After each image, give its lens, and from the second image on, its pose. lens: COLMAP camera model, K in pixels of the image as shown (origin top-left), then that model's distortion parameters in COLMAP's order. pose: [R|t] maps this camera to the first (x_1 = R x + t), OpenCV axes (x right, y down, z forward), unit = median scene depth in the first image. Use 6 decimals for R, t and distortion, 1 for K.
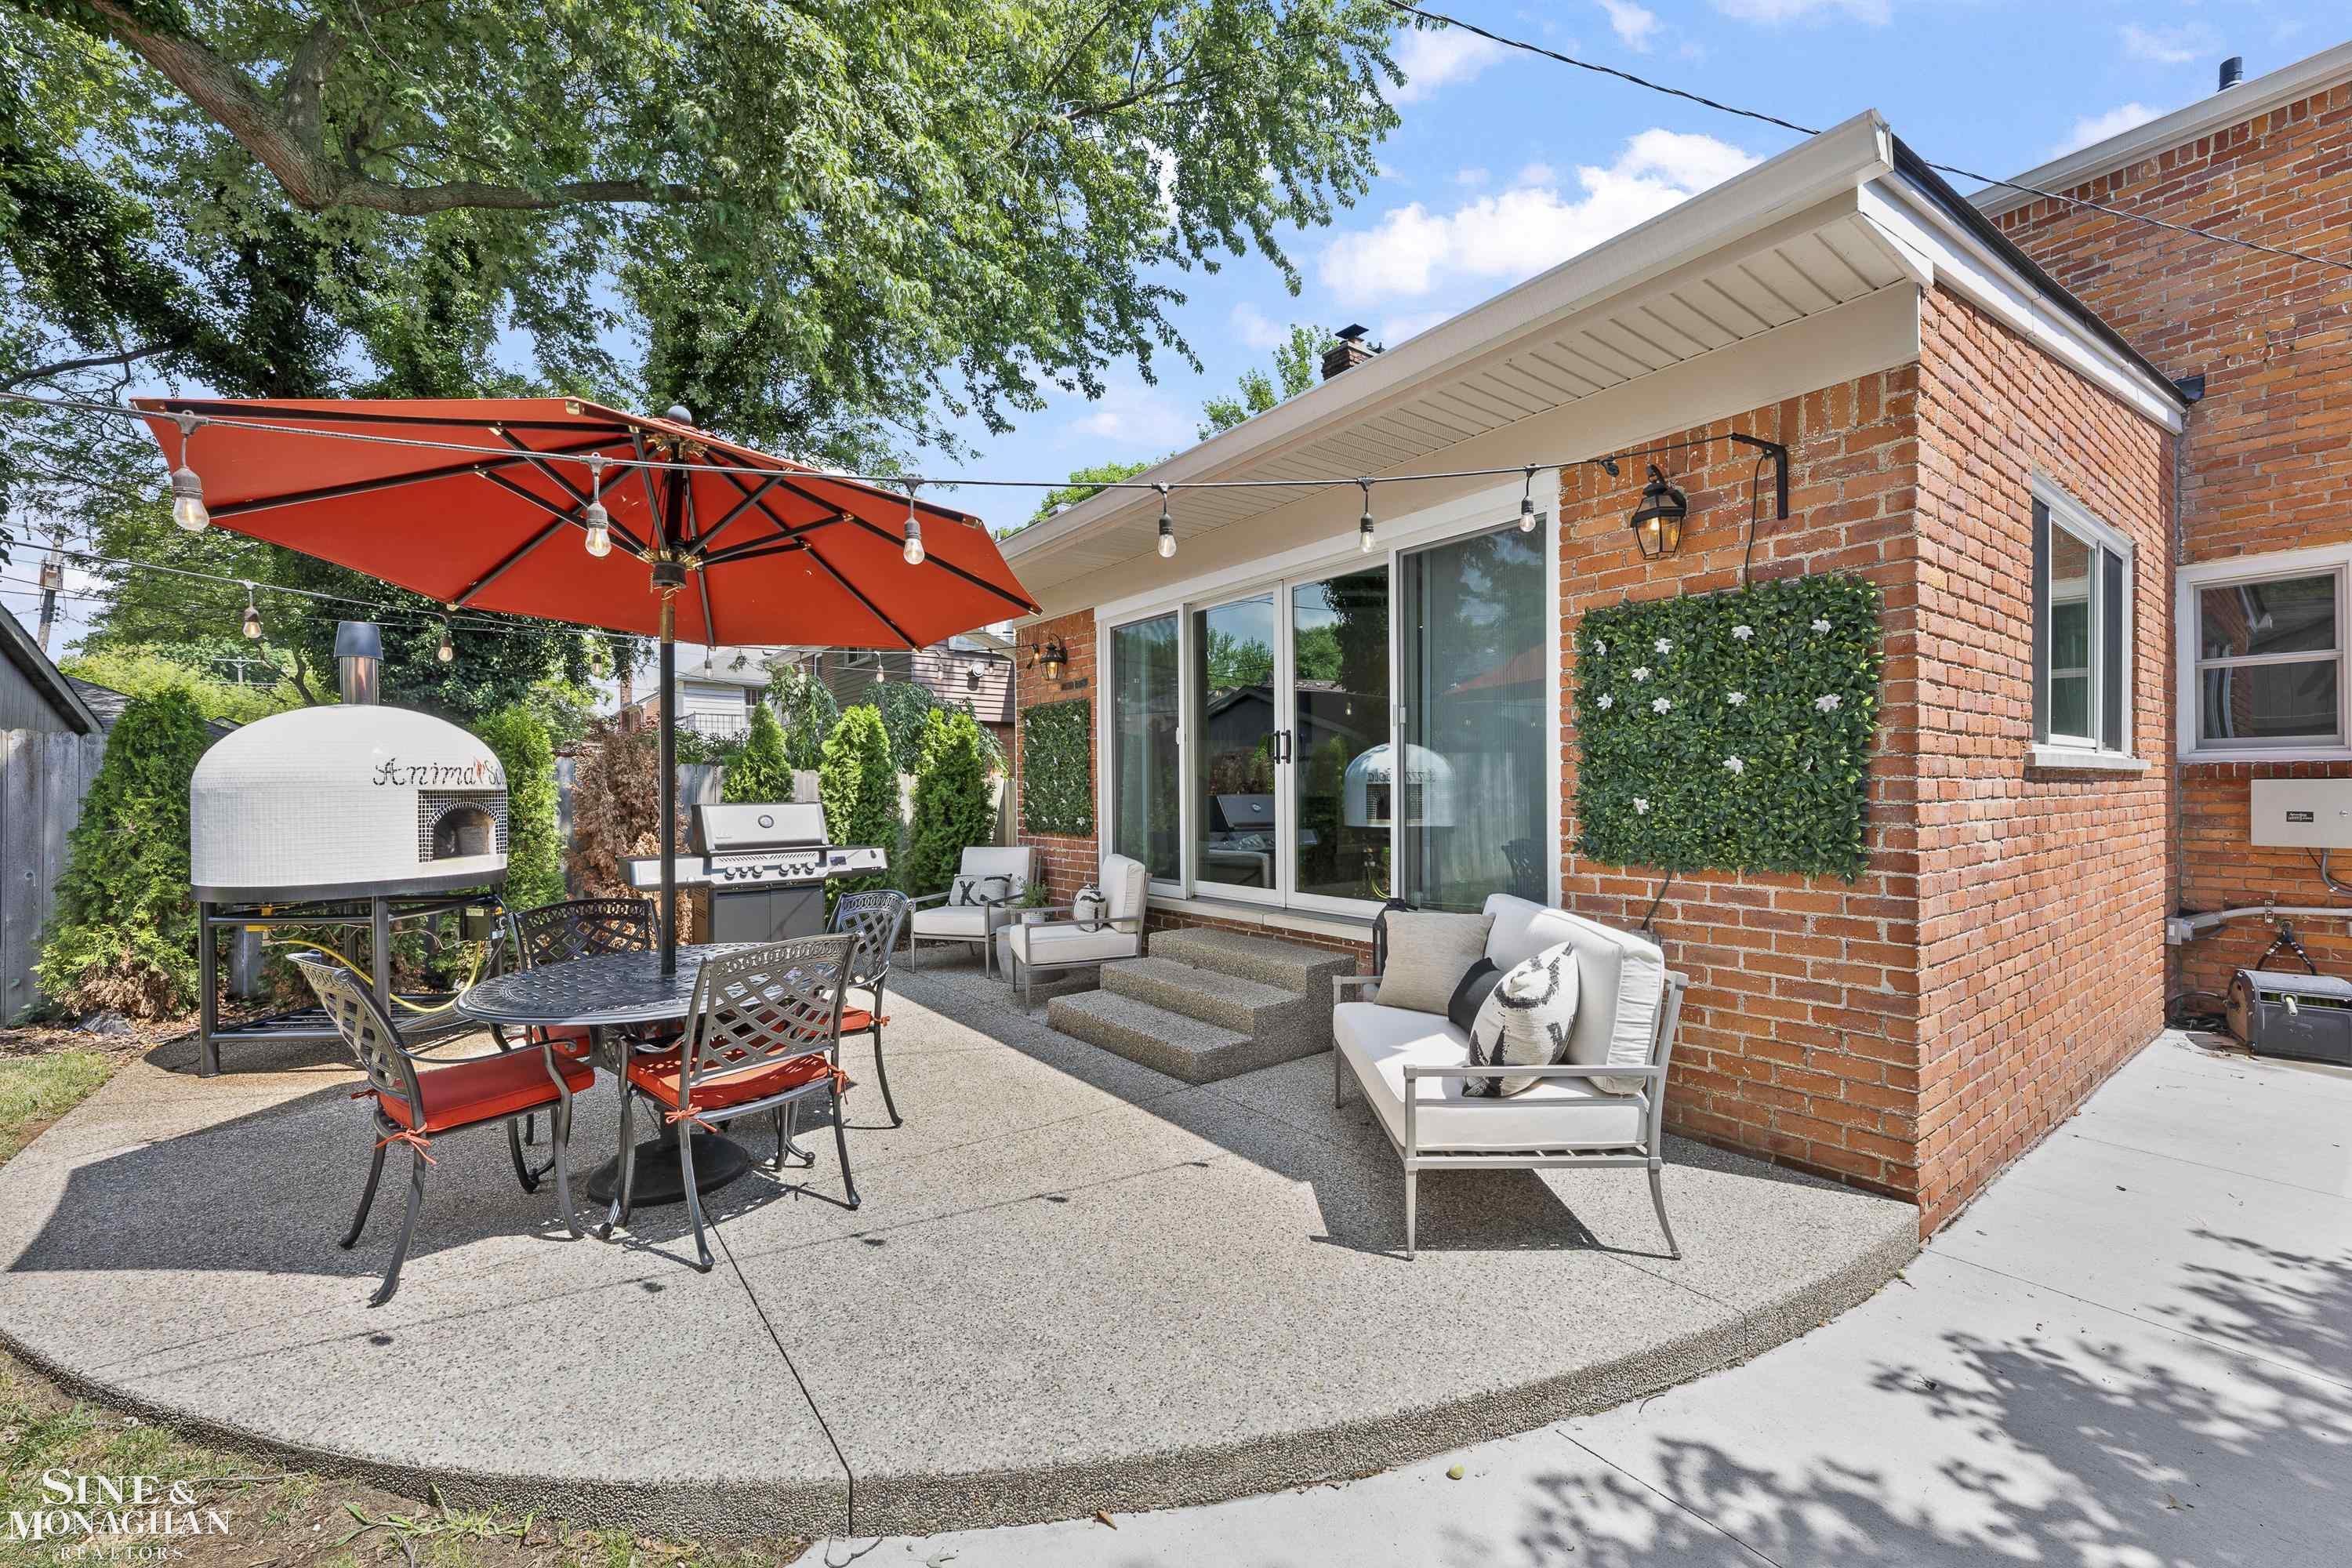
lens RADIAL K [[935.8, 0, 1171.1], [0, 935.8, 789.8], [0, 0, 1]] dist [-0.001289, -0.000486]
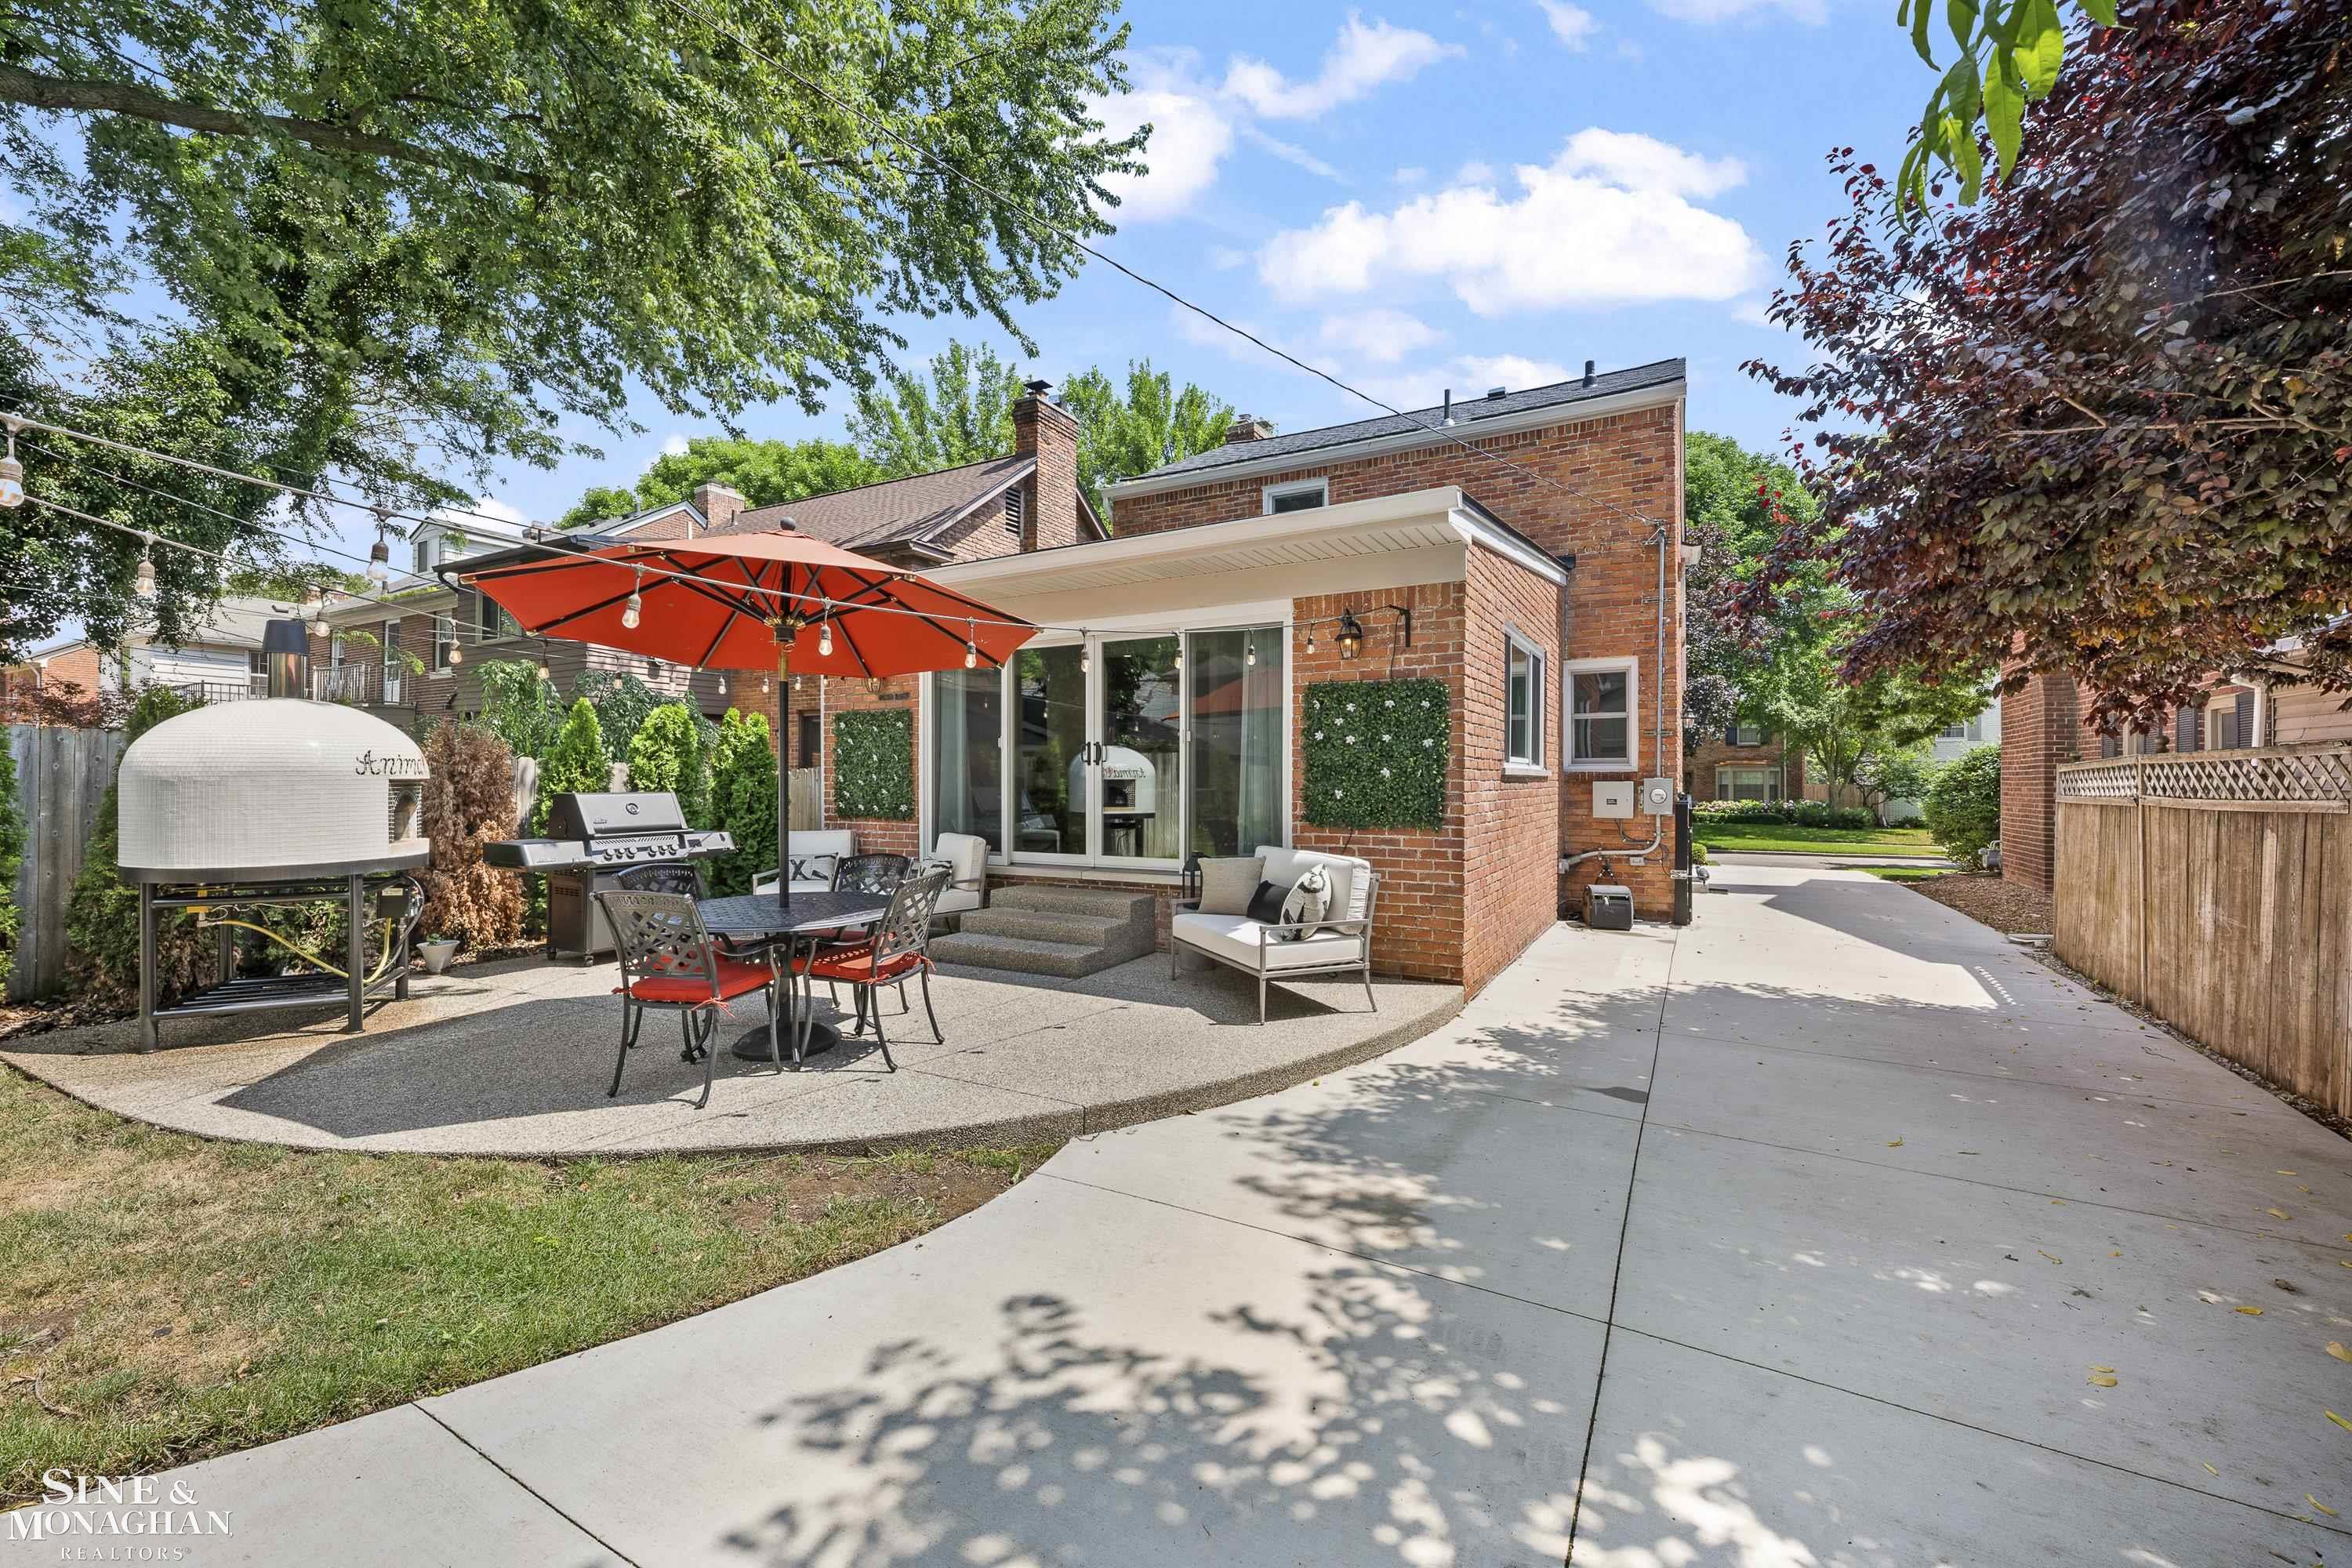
lens RADIAL K [[942.3, 0, 1164.4], [0, 942.3, 779.8], [0, 0, 1]] dist [0.011067, -0.000025]
pose [[0.914868, 0.008323, 0.403667, -0.517028], [-0.006749, 0.999963, -0.005321, 0.001231], [-0.403696, 0.002144, 0.914891, -0.510076]]
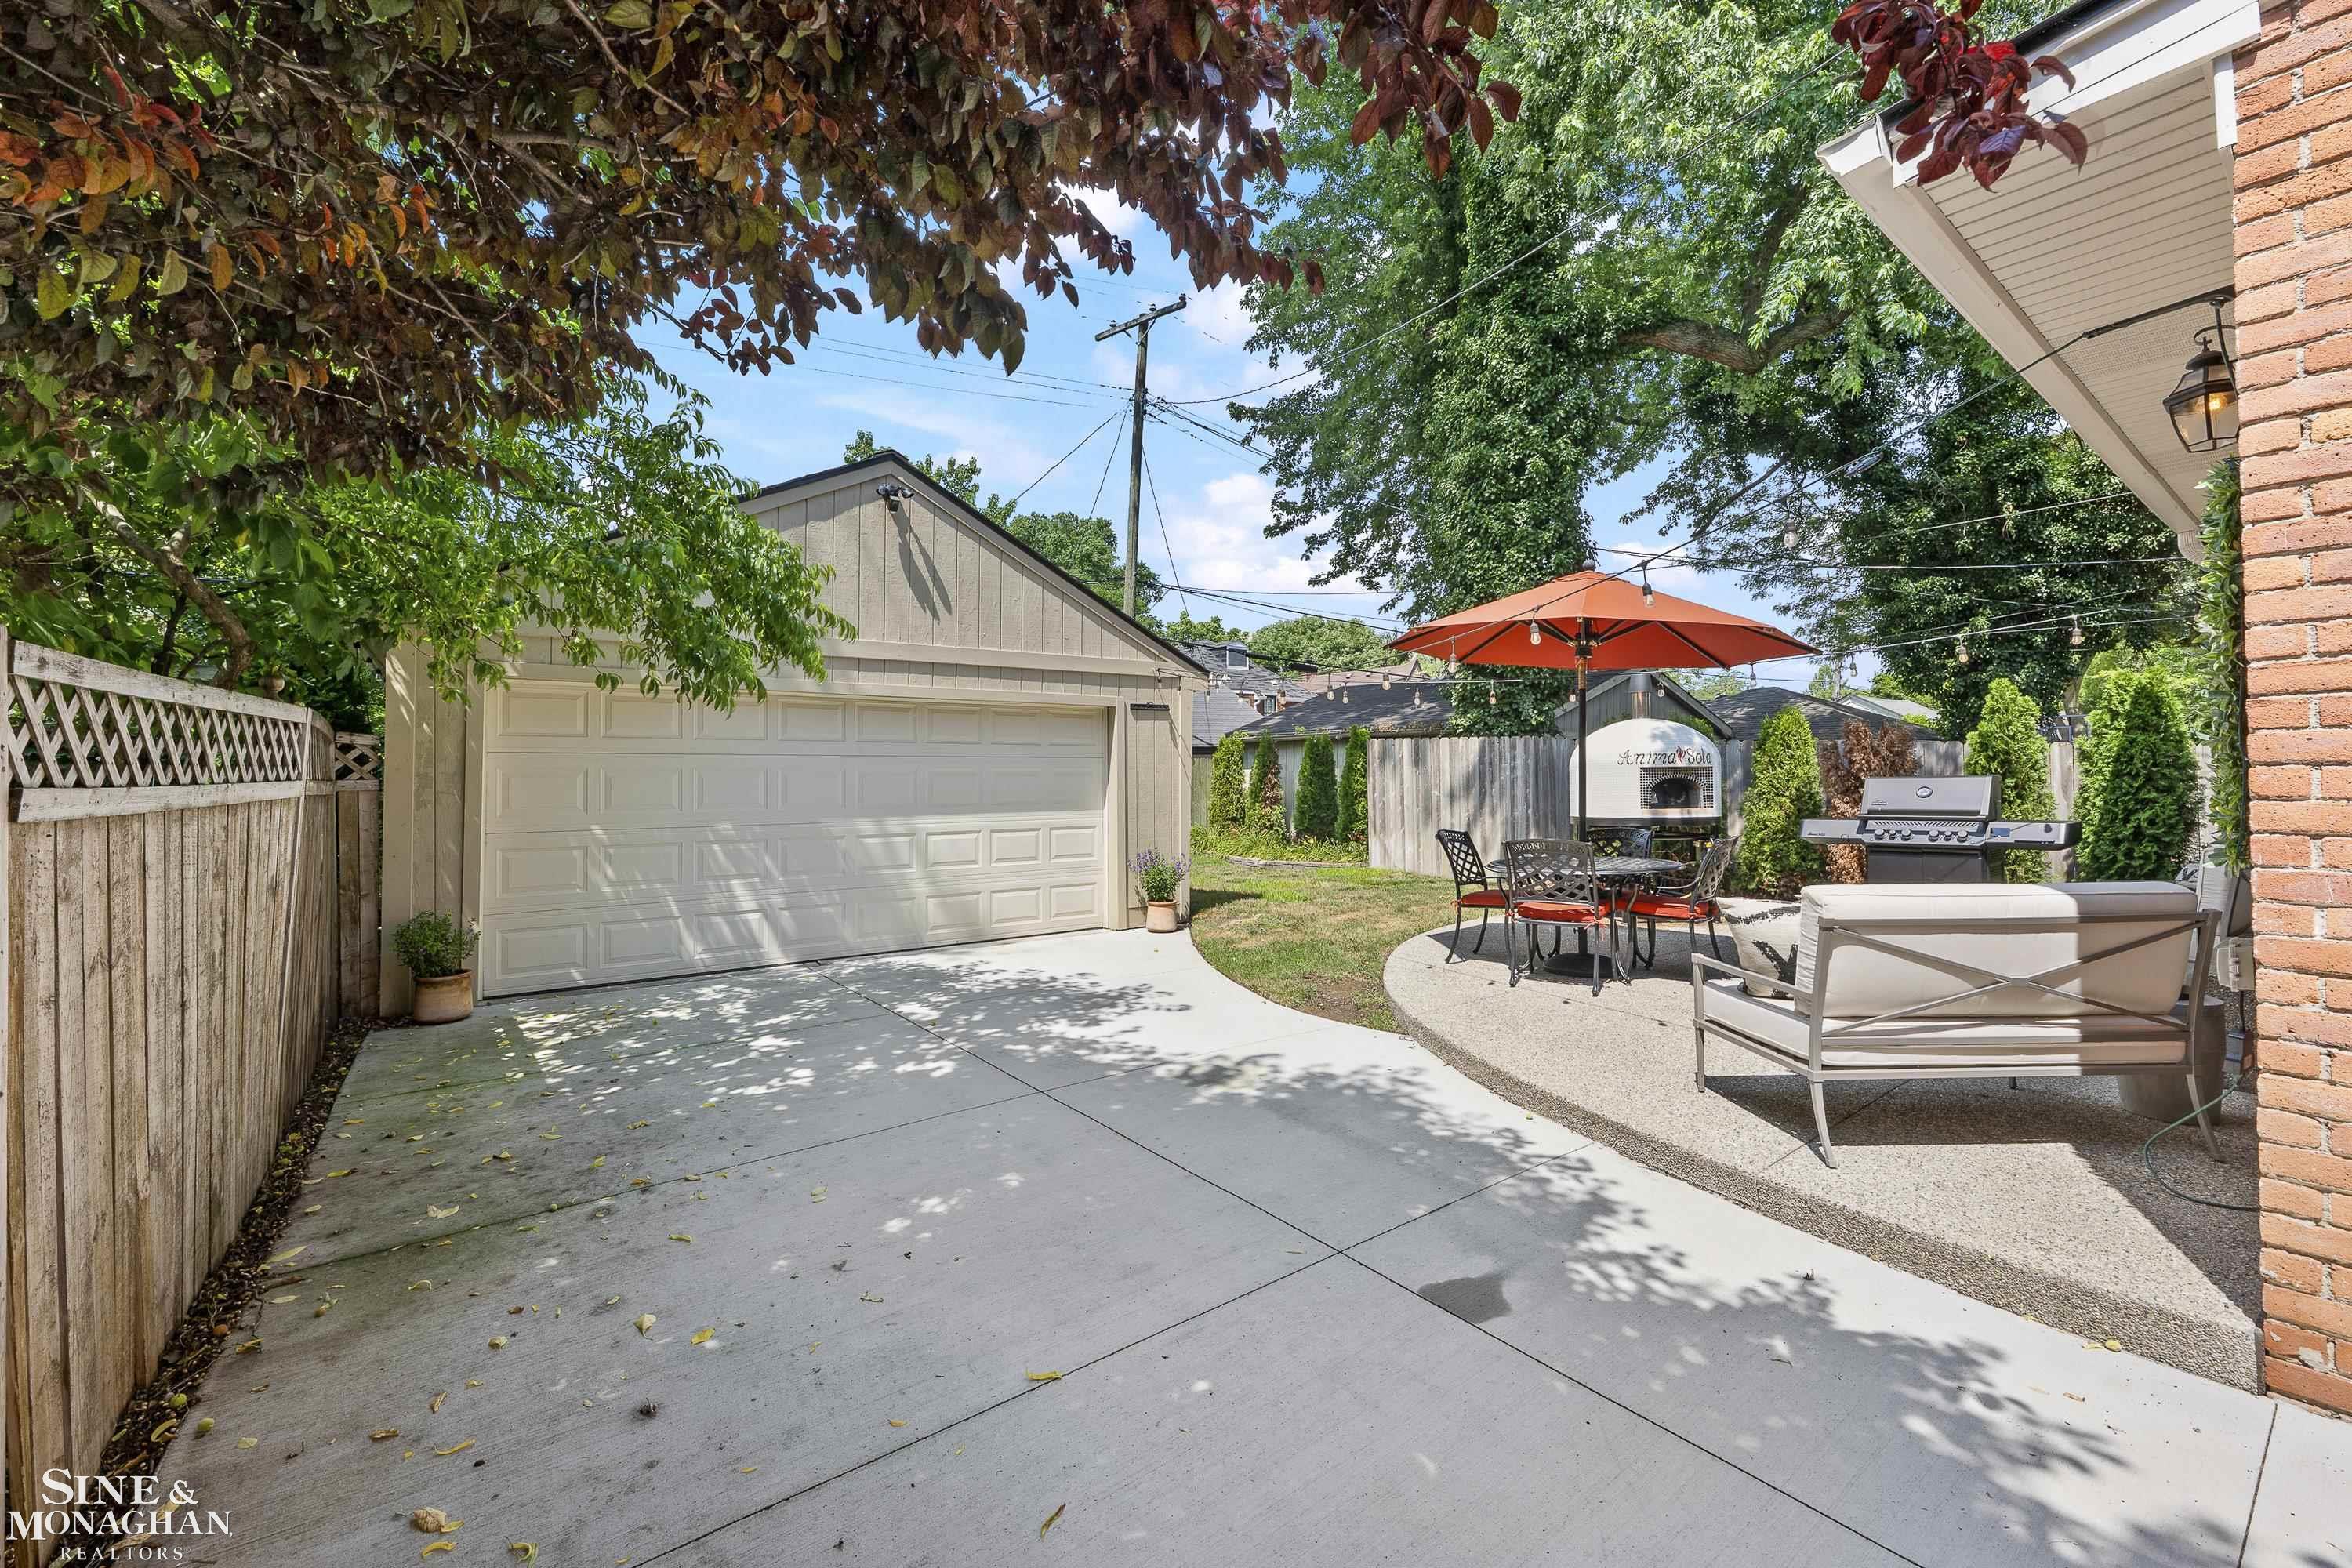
lens RADIAL K [[940.0, 0, 1170.1], [0, 940.0, 765.2], [0, 0, 1]] dist [-0.001262, -0.000379]
pose [[0.009014, -0.012332, -0.999883, 1.167284], [0.007775, 0.999895, -0.012262, 0.013820], [0.999929, -0.007664, 0.009109, 0.134320]]
